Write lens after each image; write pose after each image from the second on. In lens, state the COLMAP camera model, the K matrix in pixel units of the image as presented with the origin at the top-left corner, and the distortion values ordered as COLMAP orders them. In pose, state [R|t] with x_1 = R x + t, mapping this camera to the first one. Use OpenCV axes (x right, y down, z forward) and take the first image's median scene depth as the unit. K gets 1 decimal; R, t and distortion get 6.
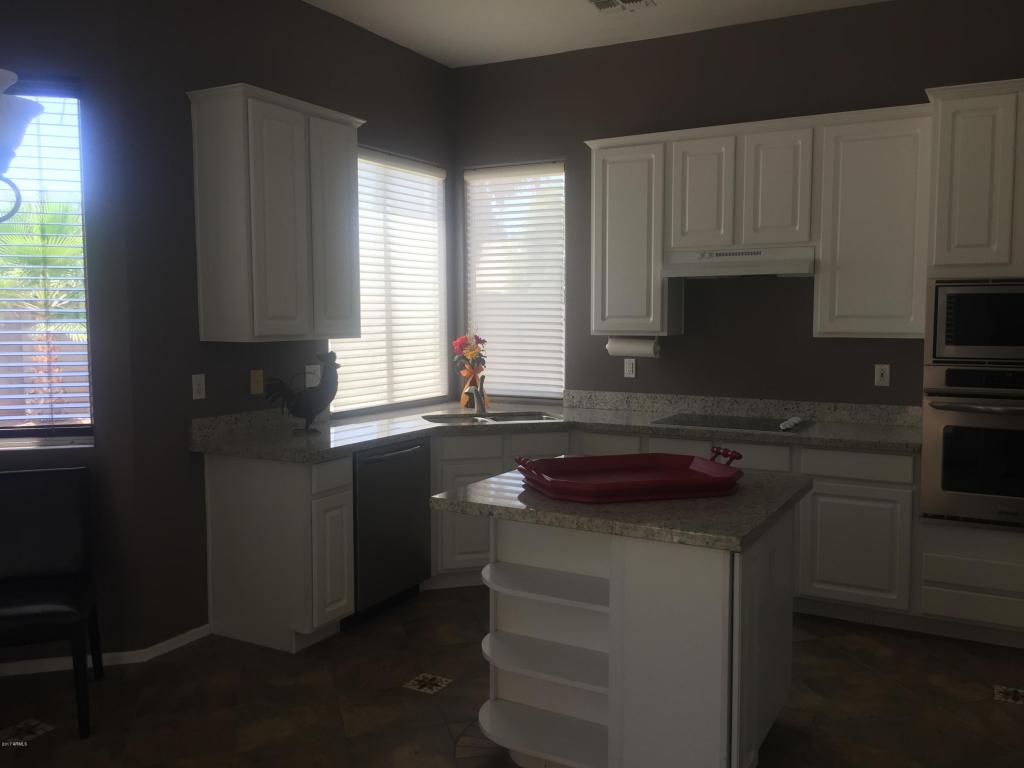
lens RADIAL K [[869.4, 0, 512.0], [0, 869.4, 384.0], [0, 0, 1]] dist [0.076802, -0.141159]
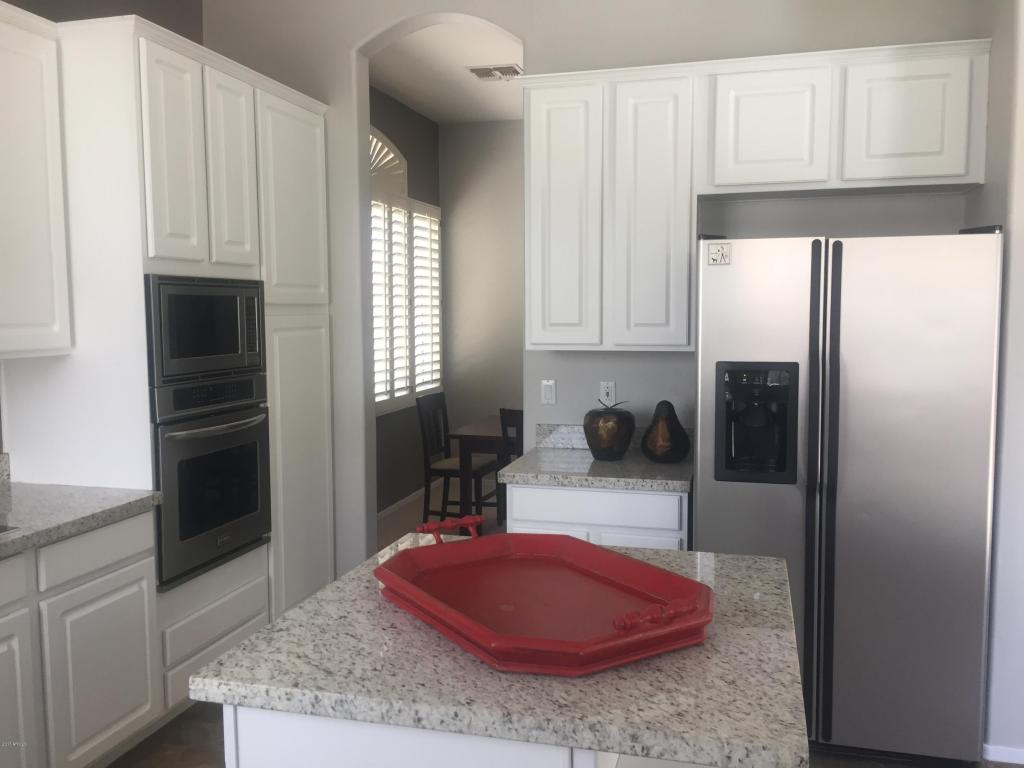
lens RADIAL K [[872.4, 0, 512.0], [0, 872.4, 384.0], [0, 0, 1]] dist [0.071058, -0.106377]
pose [[-0.231067, -0.083069, 0.969385, -0.340930], [0.088209, 0.990457, 0.105901, -0.078844], [-0.968931, 0.109979, -0.221534, 0.876627]]
